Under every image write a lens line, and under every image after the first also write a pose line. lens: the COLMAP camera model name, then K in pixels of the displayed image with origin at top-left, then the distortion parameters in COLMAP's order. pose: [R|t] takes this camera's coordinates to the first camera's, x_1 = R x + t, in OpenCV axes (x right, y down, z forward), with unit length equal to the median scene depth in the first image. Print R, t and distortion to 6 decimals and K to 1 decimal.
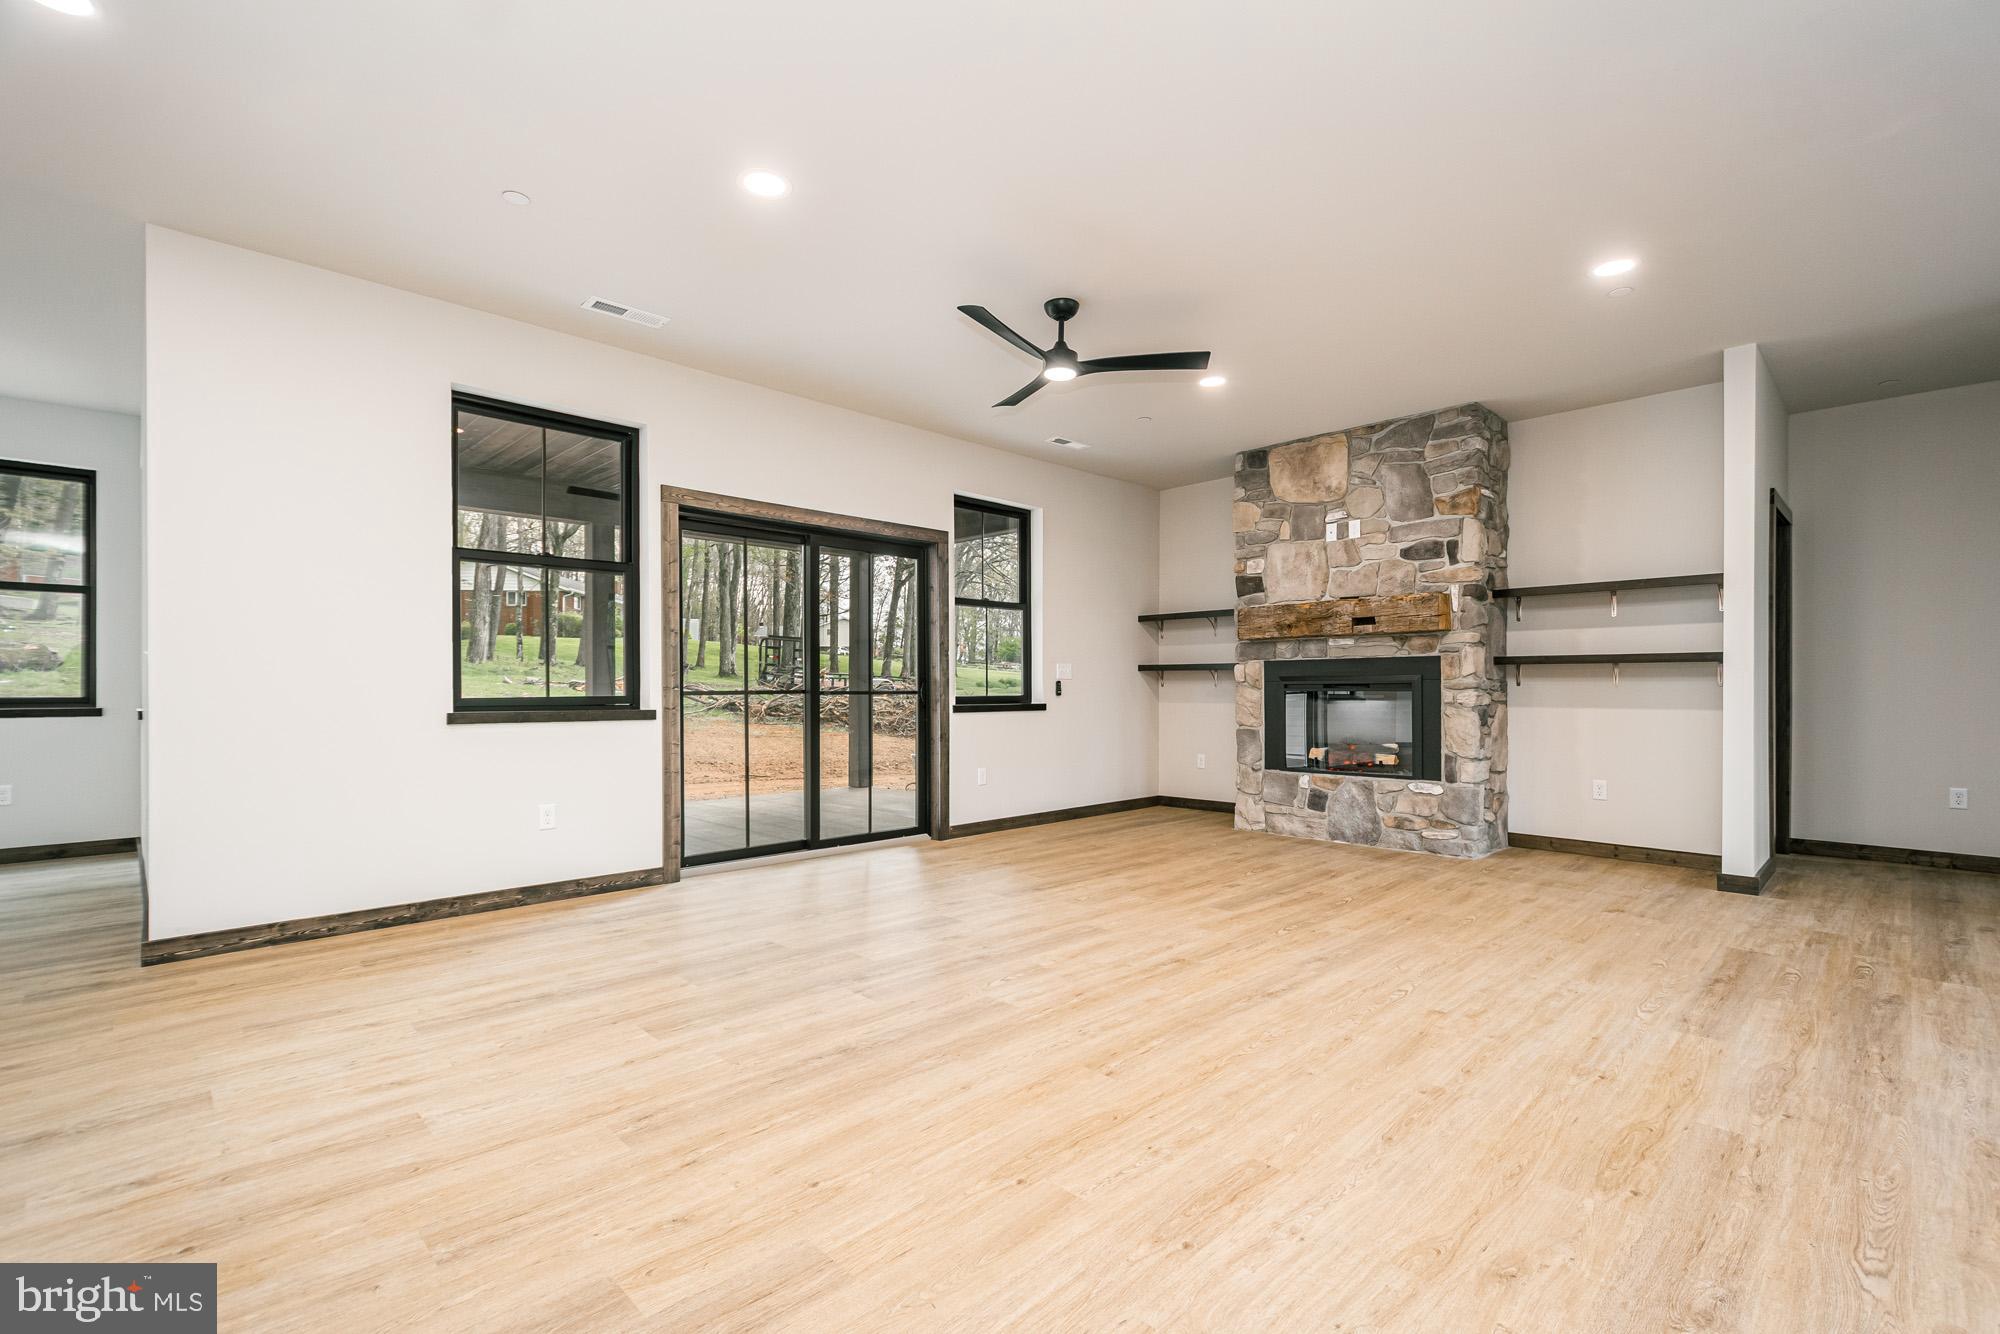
lens RADIAL K [[901.3, 0, 1007.5], [0, 901.3, 670.0], [0, 0, 1]] dist [0.016248, -0.001526]
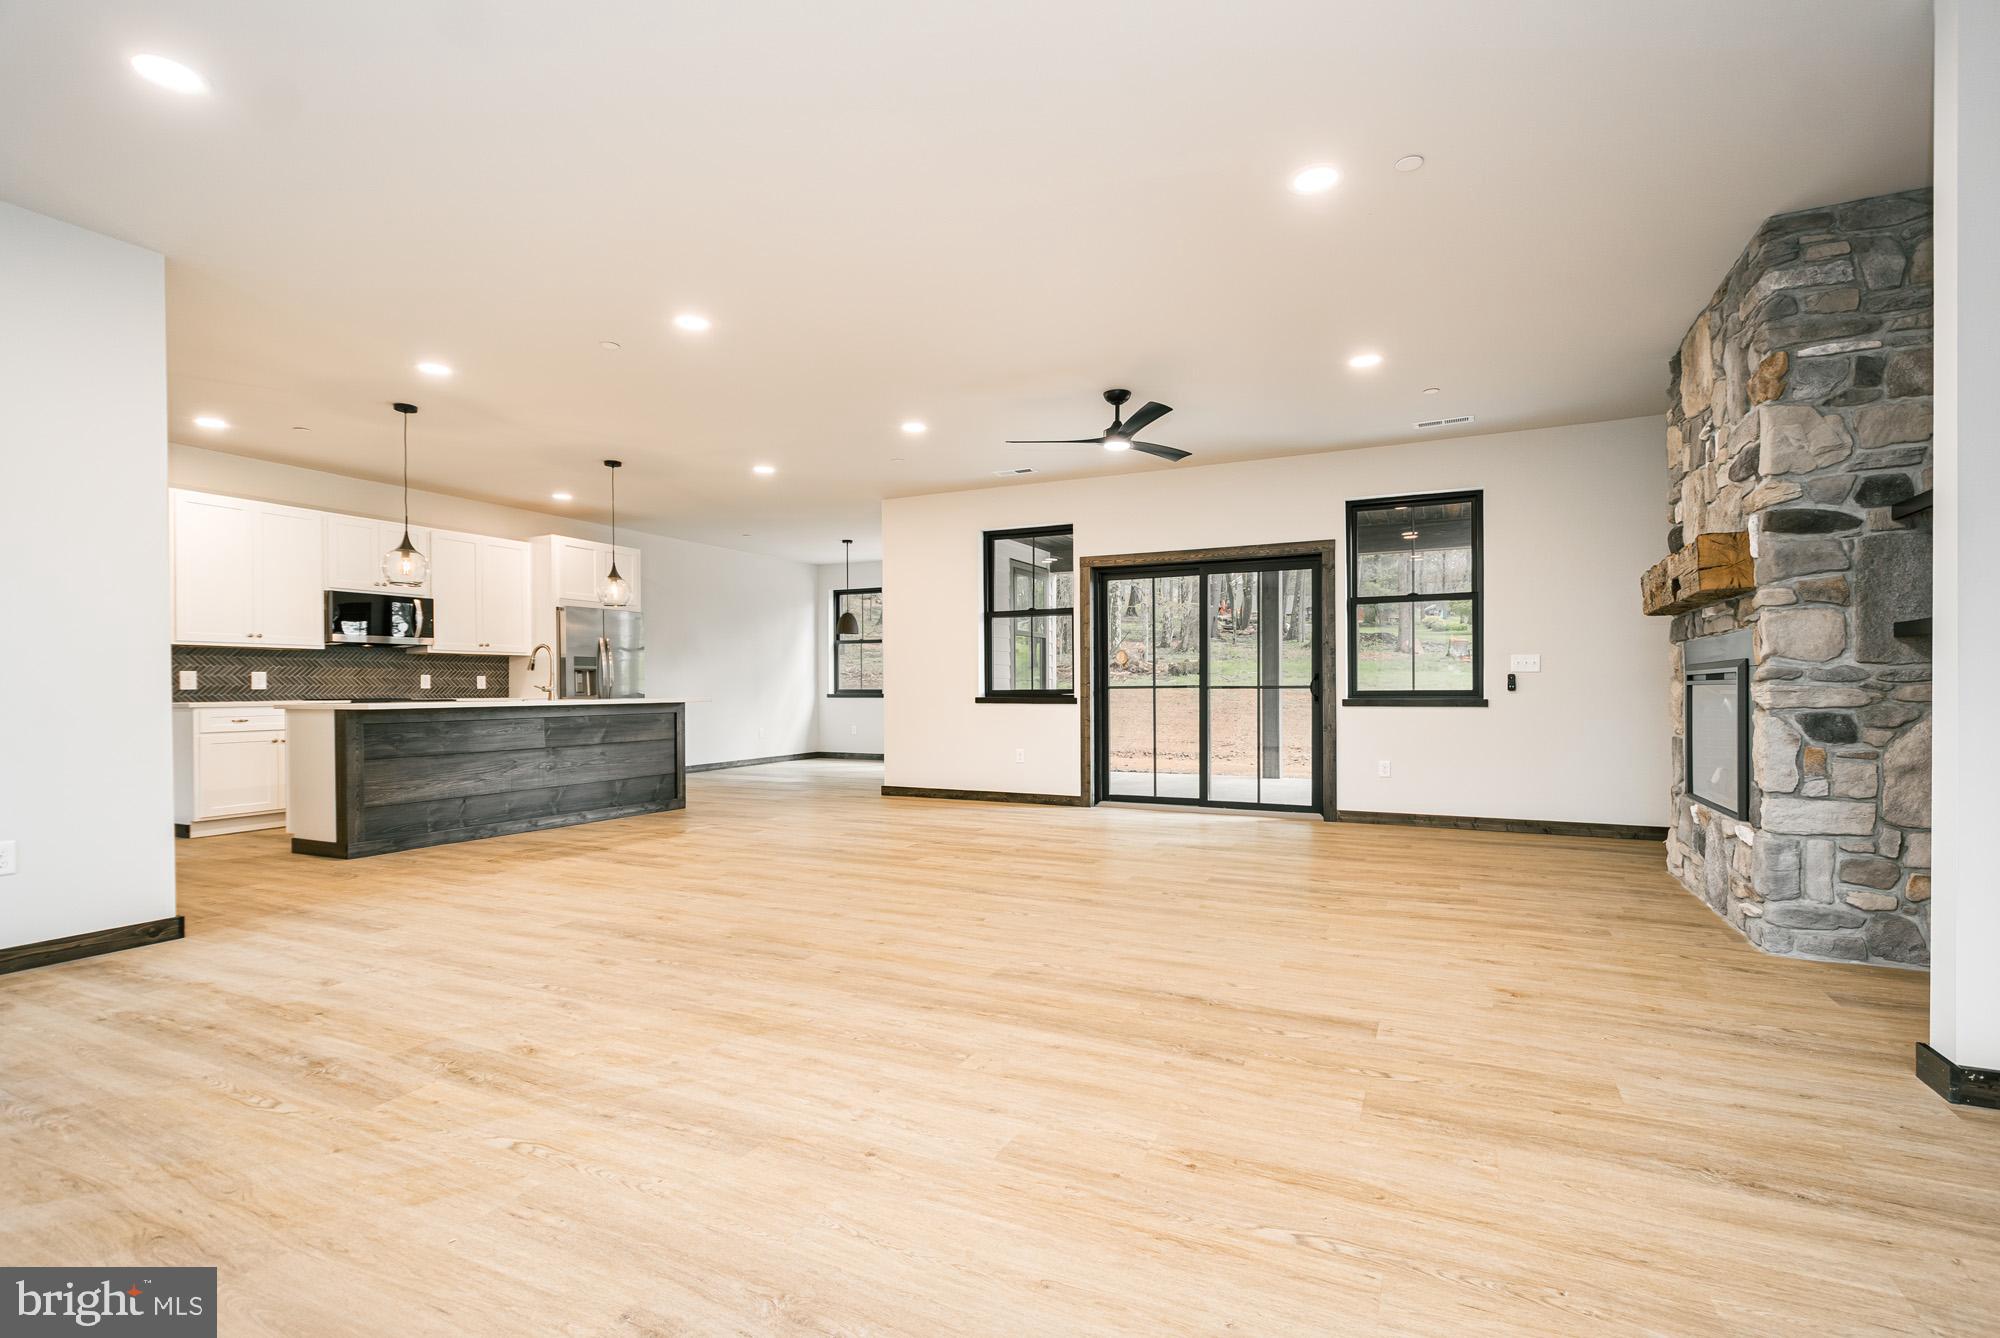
lens RADIAL K [[876.4, 0, 1027.0], [0, 876.4, 693.8], [0, 0, 1]] dist [0.010462, -0.000468]
pose [[0.357284, 0.005903, -0.933977, 1.079030], [0.021814, 0.999654, 0.014663, 0.012250], [0.933741, -0.025613, 0.357032, 0.374039]]
